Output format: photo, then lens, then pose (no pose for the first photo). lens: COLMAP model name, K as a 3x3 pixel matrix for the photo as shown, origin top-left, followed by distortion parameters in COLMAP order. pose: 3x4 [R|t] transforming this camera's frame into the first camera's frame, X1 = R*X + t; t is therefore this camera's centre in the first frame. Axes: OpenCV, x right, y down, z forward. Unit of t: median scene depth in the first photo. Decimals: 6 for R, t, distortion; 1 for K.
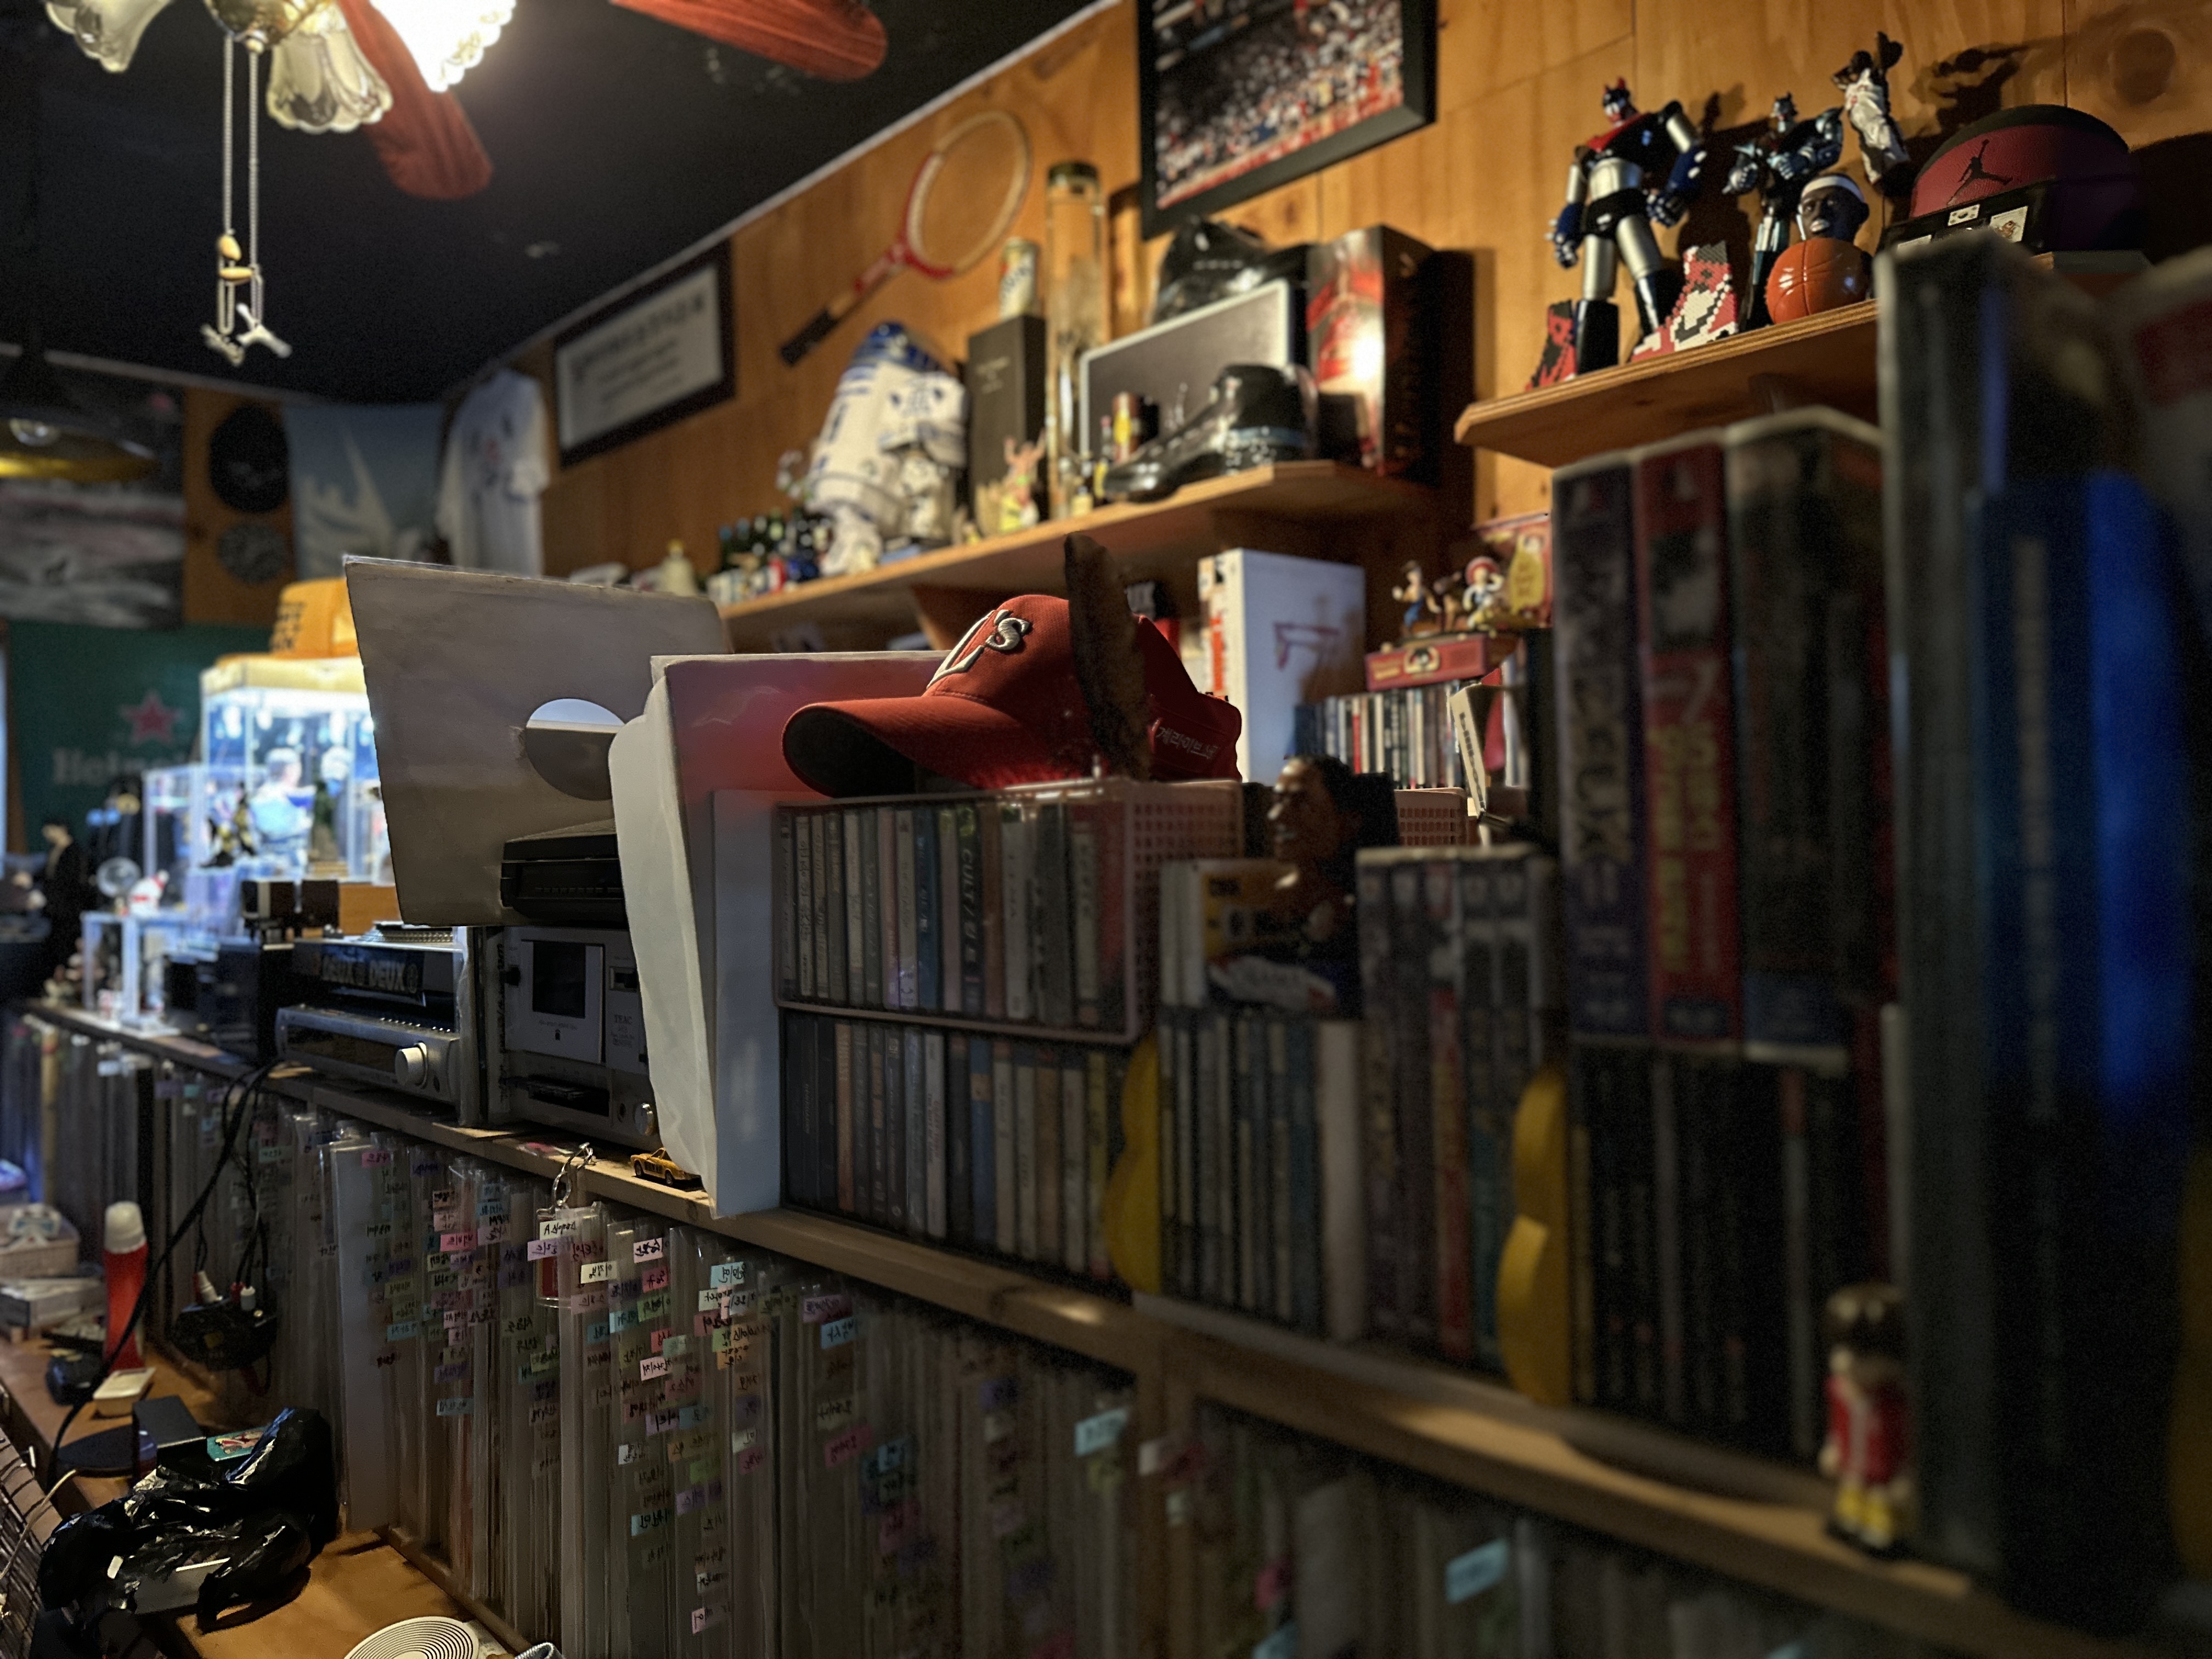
lens RADIAL K [[1574.9, 0, 1099.3], [0, 1574.9, 823.0], [0, 0, 1]] dist [0.033550, -0.038980]
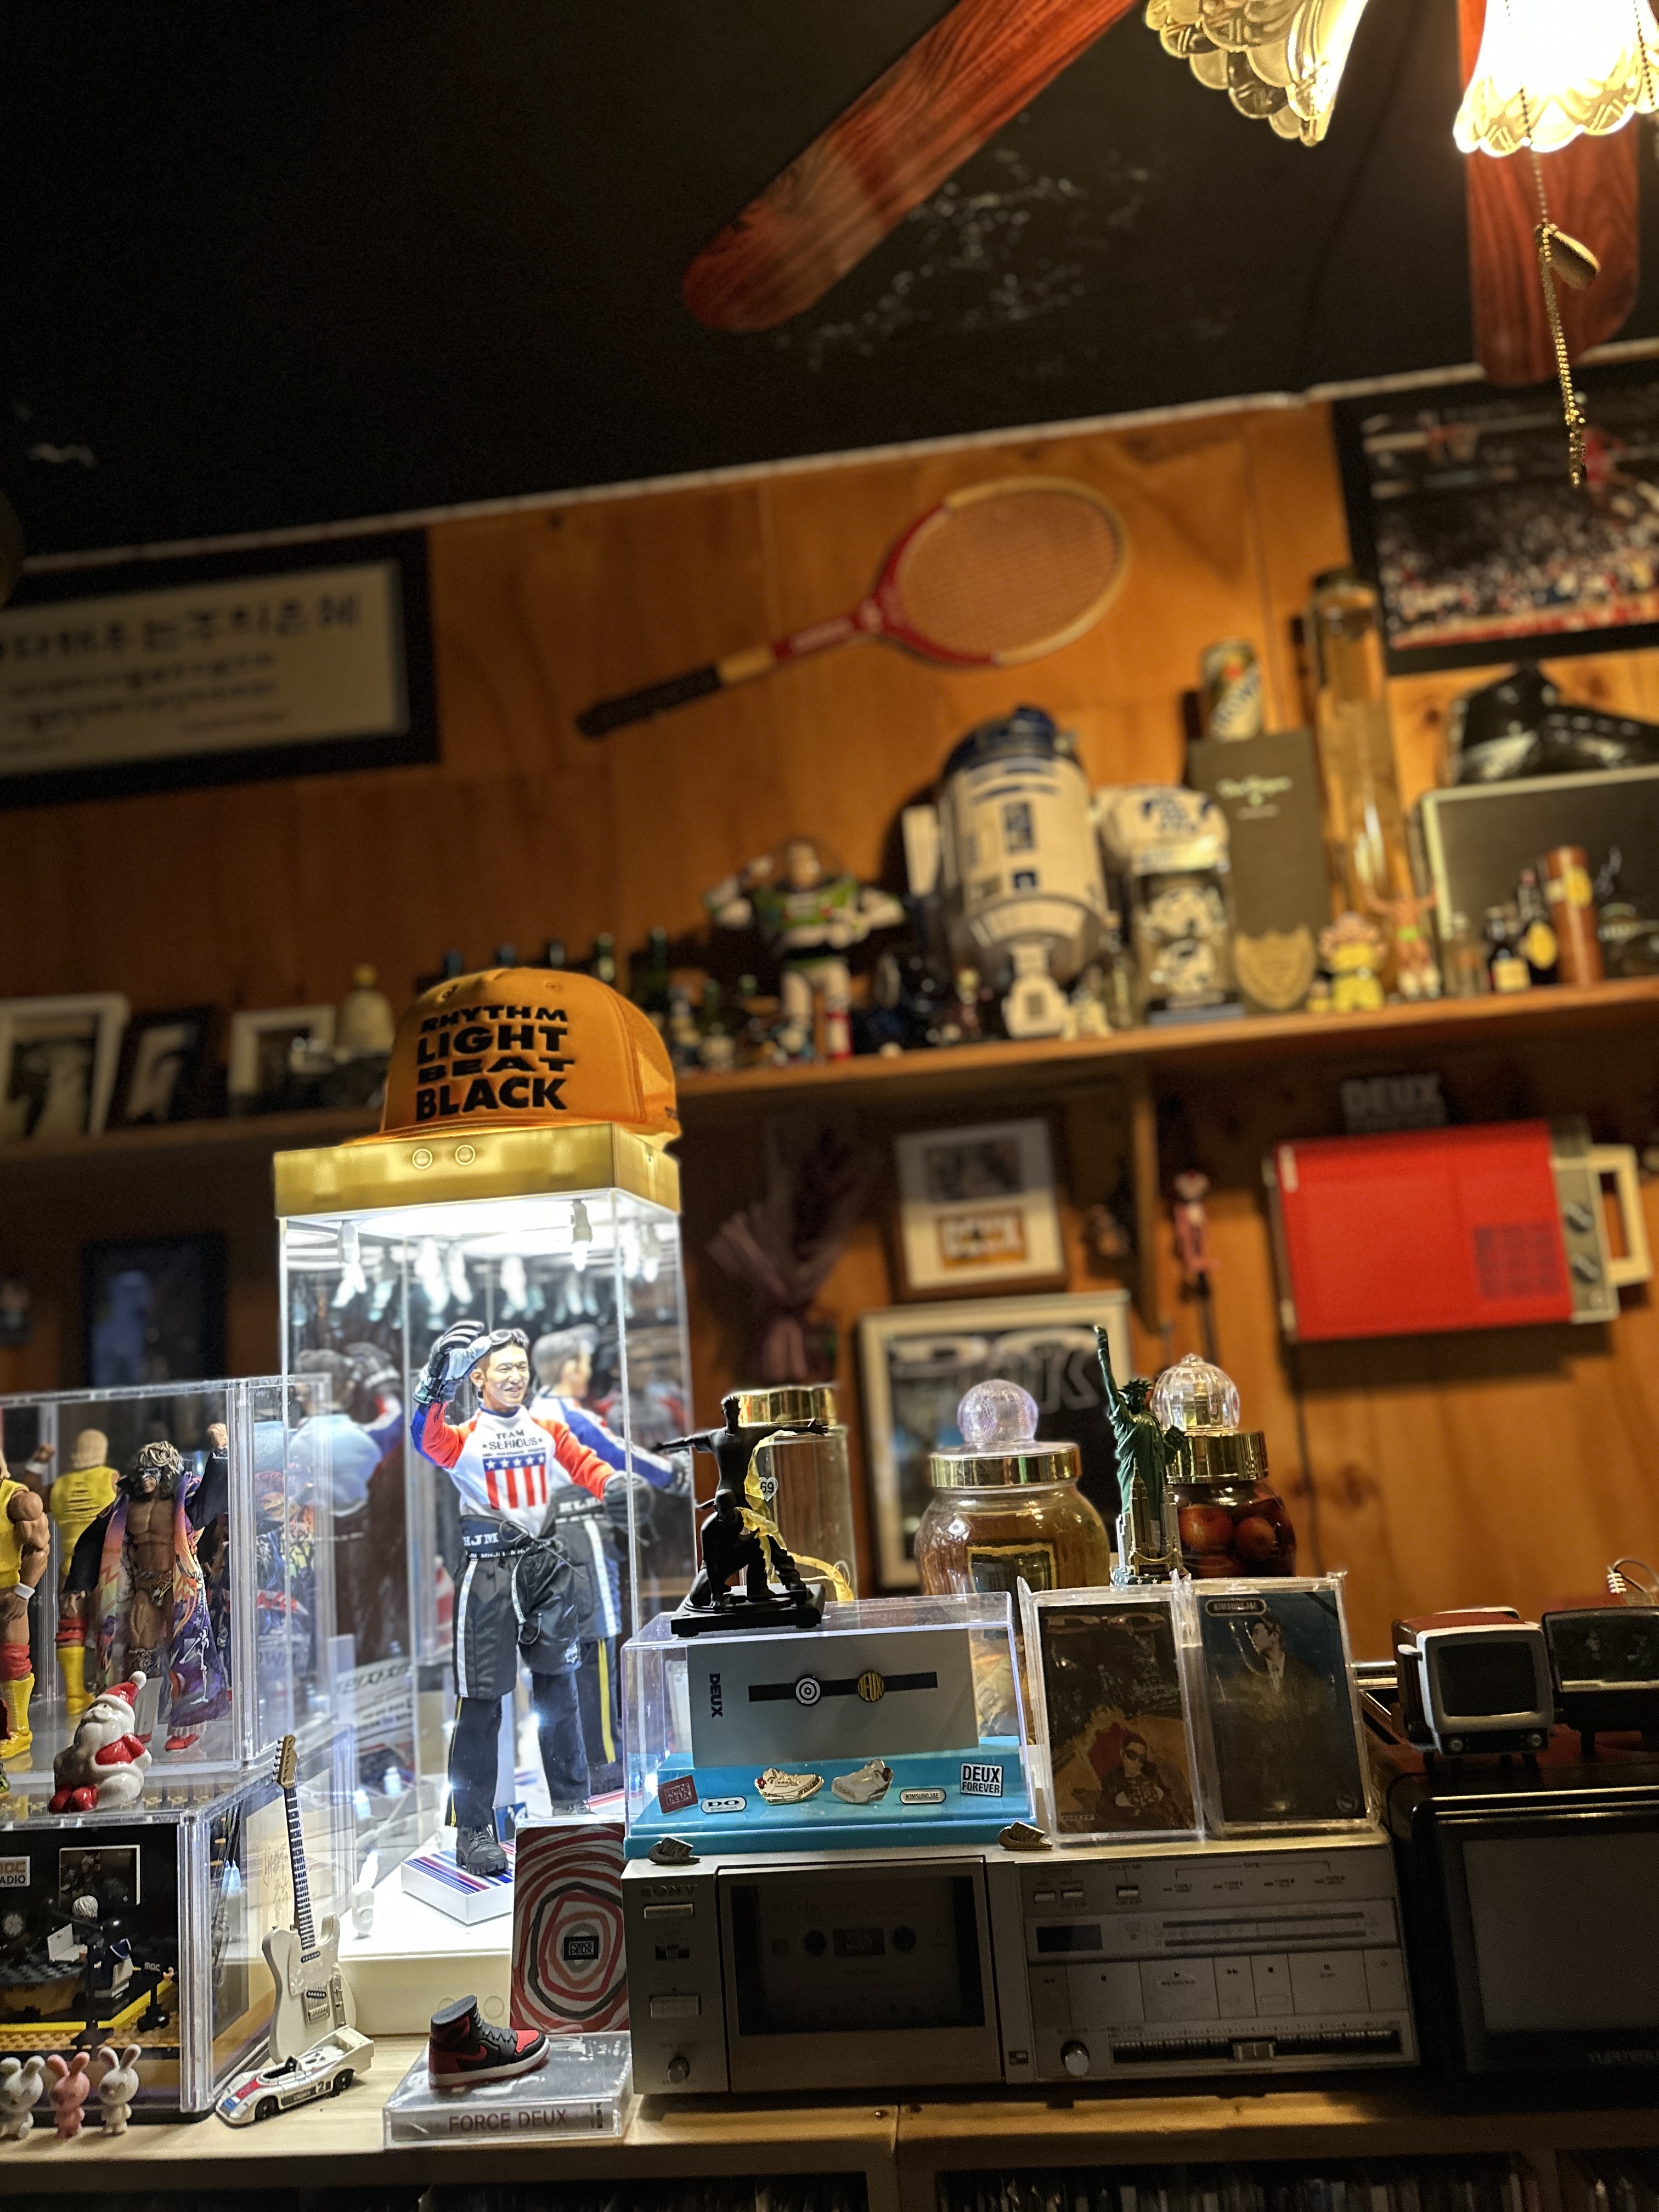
lens RADIAL K [[1574.9, 0, 819.9], [0, 1574.9, 1130.0], [0, 0, 1]] dist [0.033550, -0.038980]
pose [[0.762638, 0.049416, 0.644936, -0.736124], [0.045667, 0.990476, -0.129893, -0.034199], [-0.645212, 0.128514, 0.753118, 0.590091]]
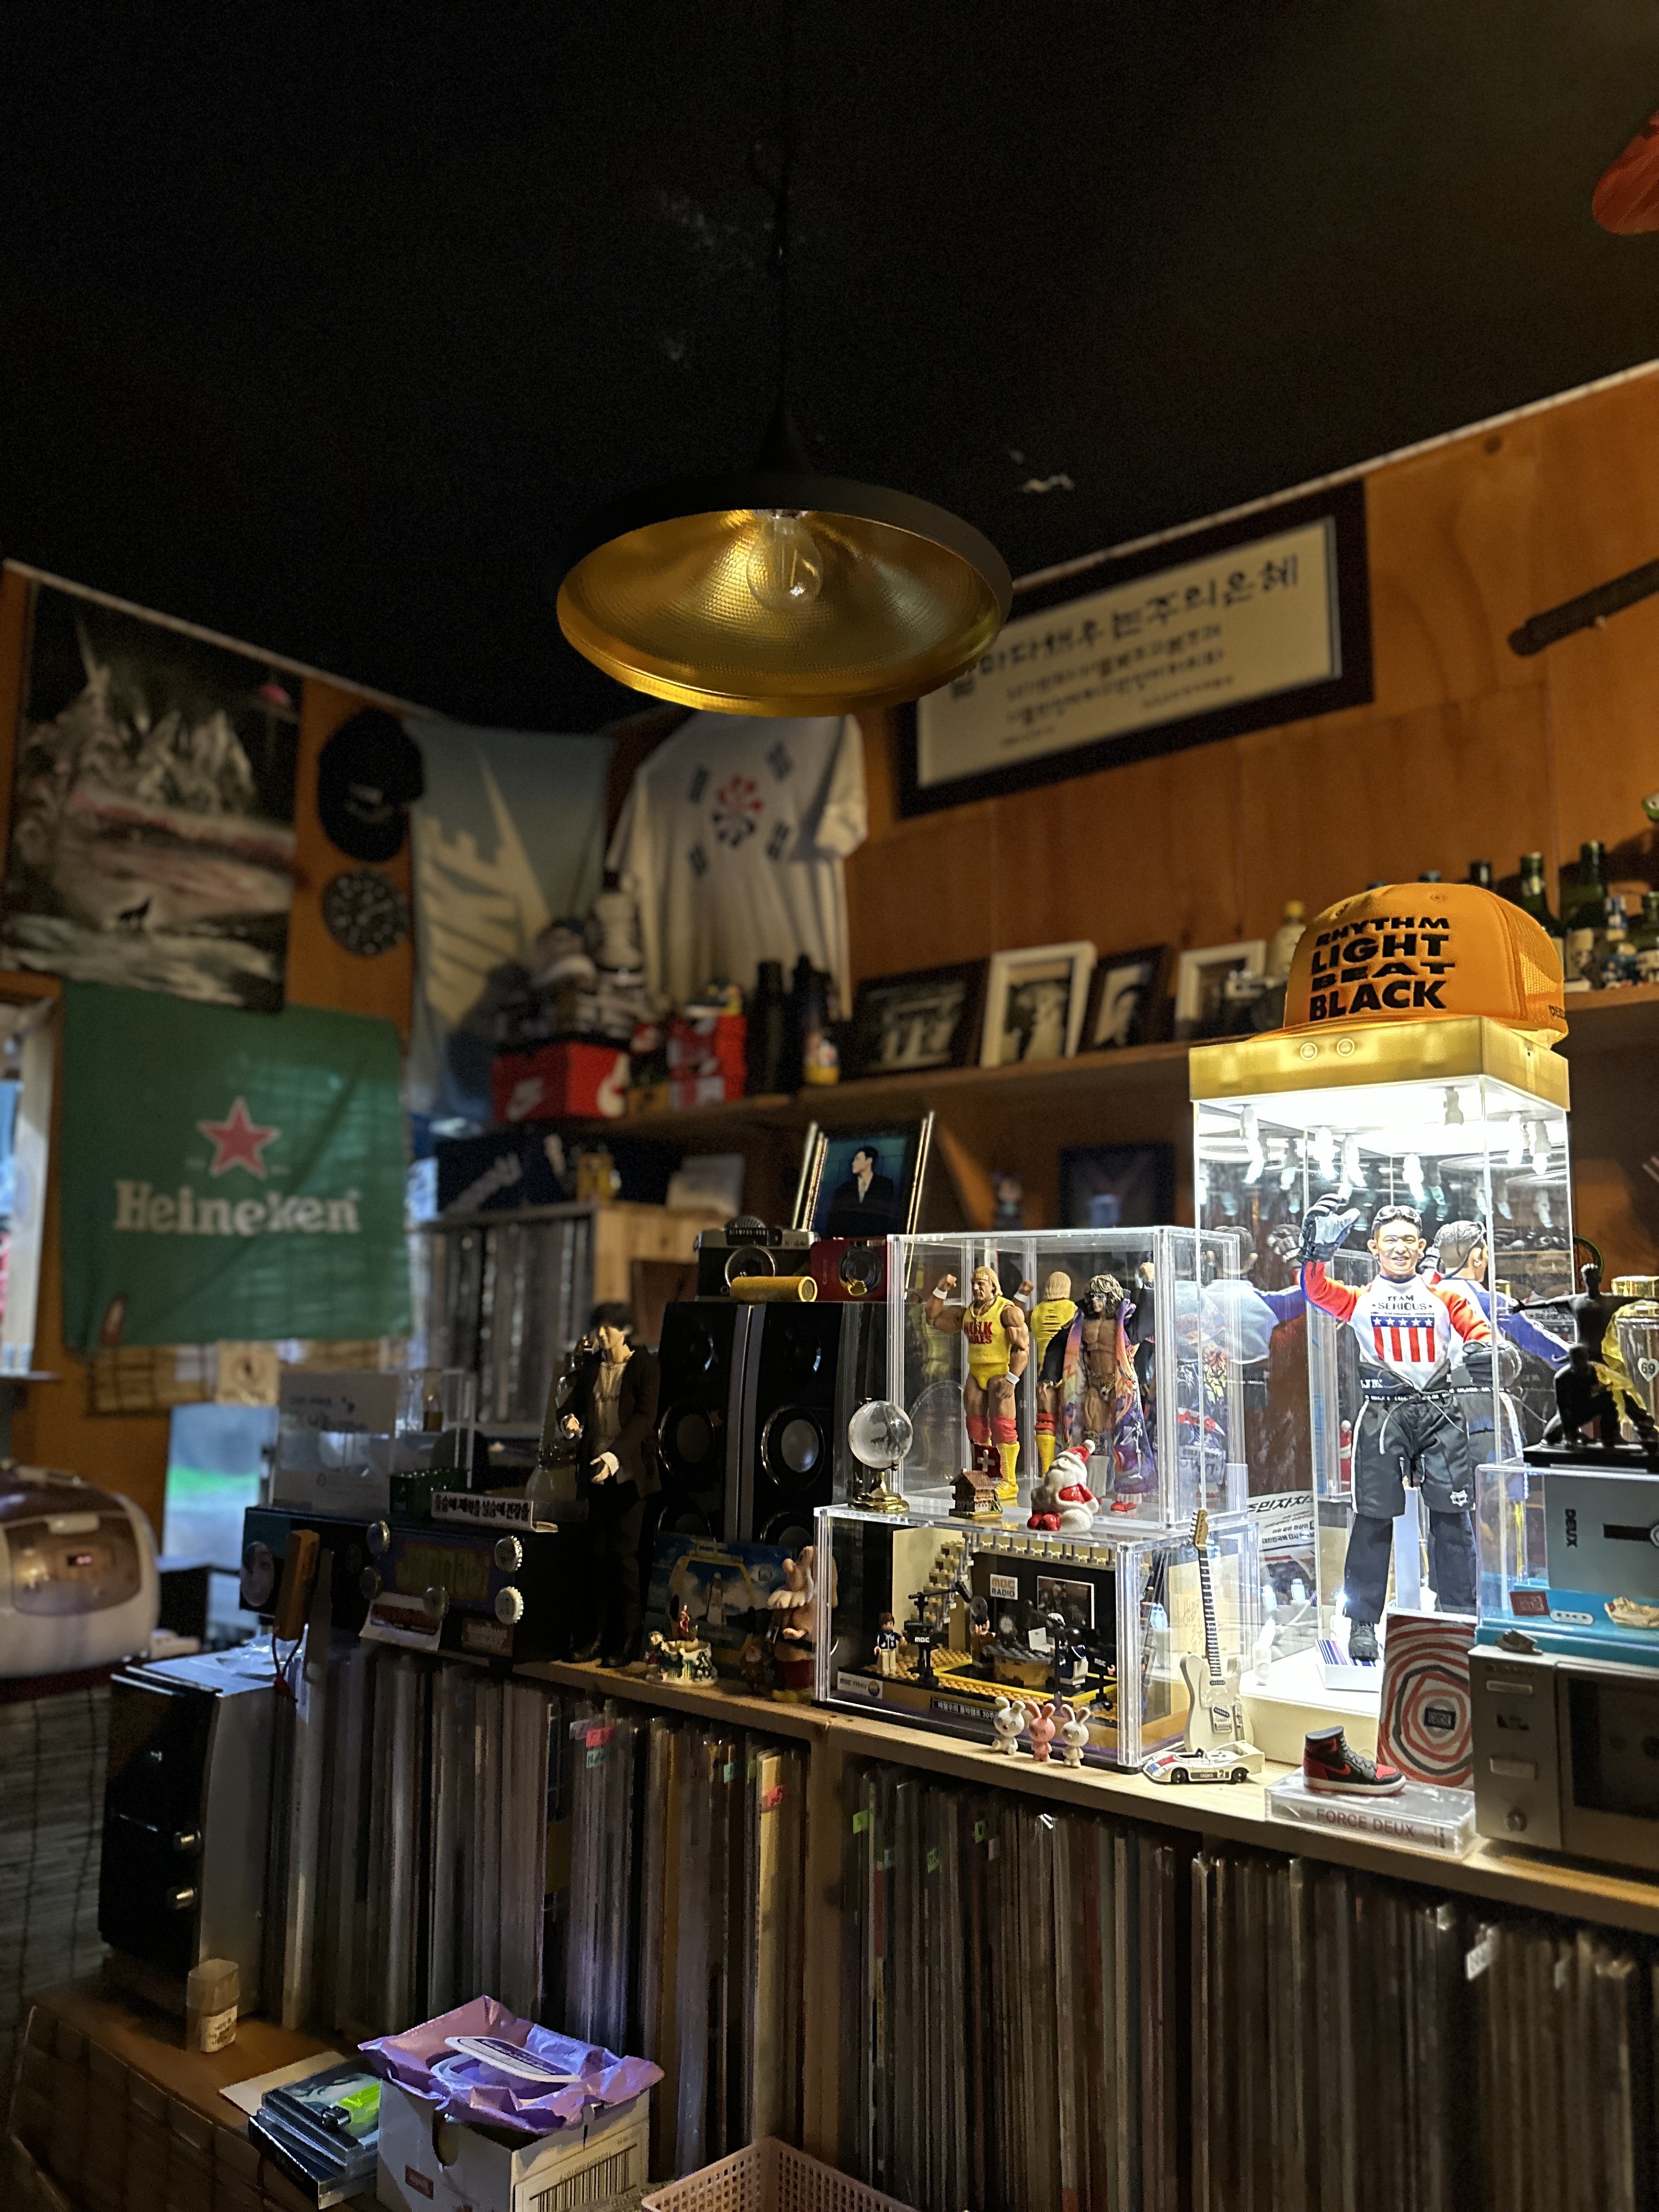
lens RADIAL K [[1574.9, 0, 850.5], [0, 1574.9, 1116.2], [0, 0, 1]] dist [0.033550, -0.038980]
pose [[0.991185, 0.039742, 0.126385, -0.748356], [-0.025547, 0.993378, -0.112012, -0.010724], [-0.130000, 0.107795, 0.985637, 0.520299]]
